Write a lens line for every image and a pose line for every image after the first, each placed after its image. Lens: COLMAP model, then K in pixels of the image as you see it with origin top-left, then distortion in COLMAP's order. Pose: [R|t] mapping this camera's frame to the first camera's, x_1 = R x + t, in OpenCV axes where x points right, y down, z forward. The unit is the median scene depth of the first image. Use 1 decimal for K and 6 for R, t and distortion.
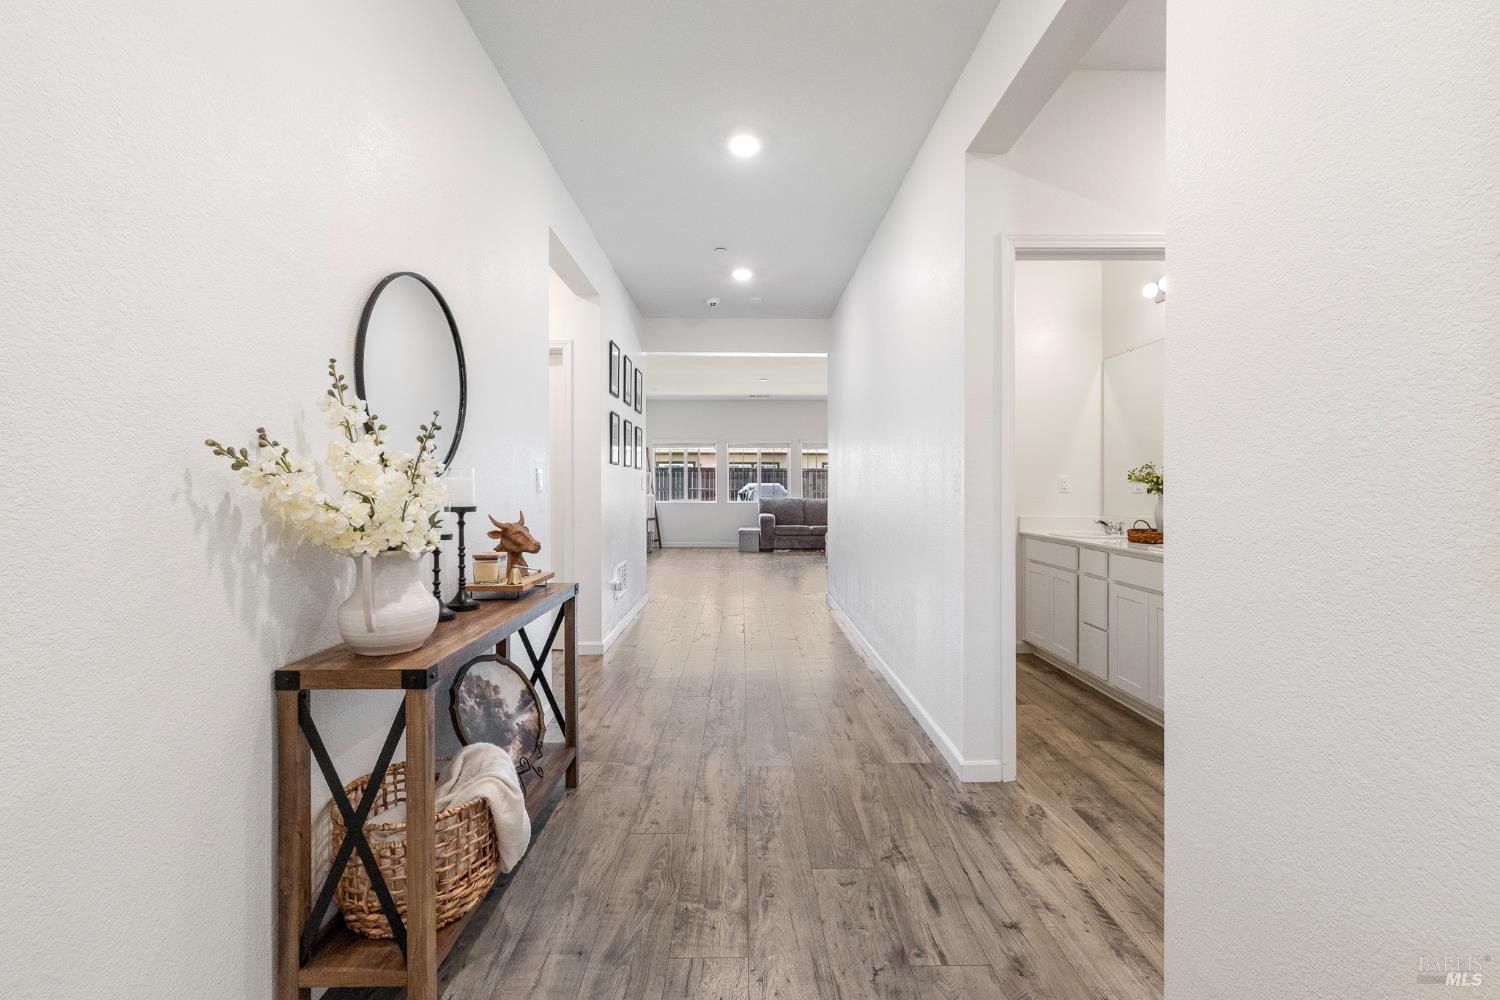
lens RADIAL K [[686.5, 0, 750.0], [0, 686.5, 500.0], [0, 0, 1]] dist [-0.000729, 0.000002]
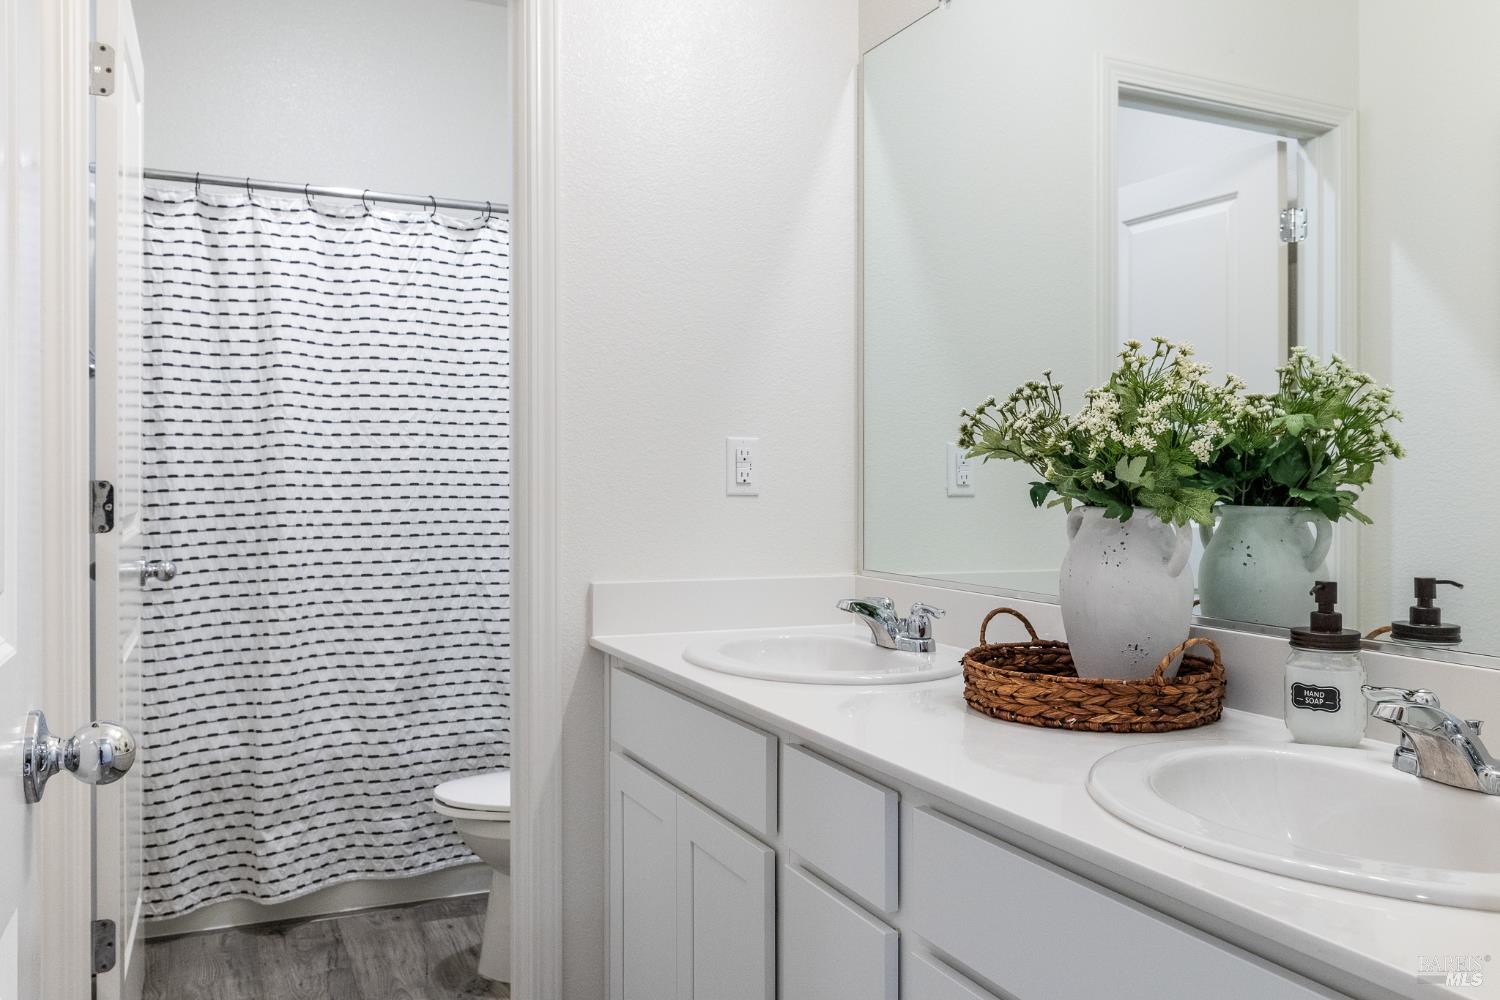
lens RADIAL K [[1228.0, 0, 750.0], [0, 1228.0, 500.0], [0, 0, 1]] dist [0.000259, -0.000072]
pose [[0.923767, -0.005252, 0.382919, 0.319364], [0.004879, 0.999986, 0.001946, -0.012215], [-0.382924, 0.000070, 0.923780, 0.635067]]
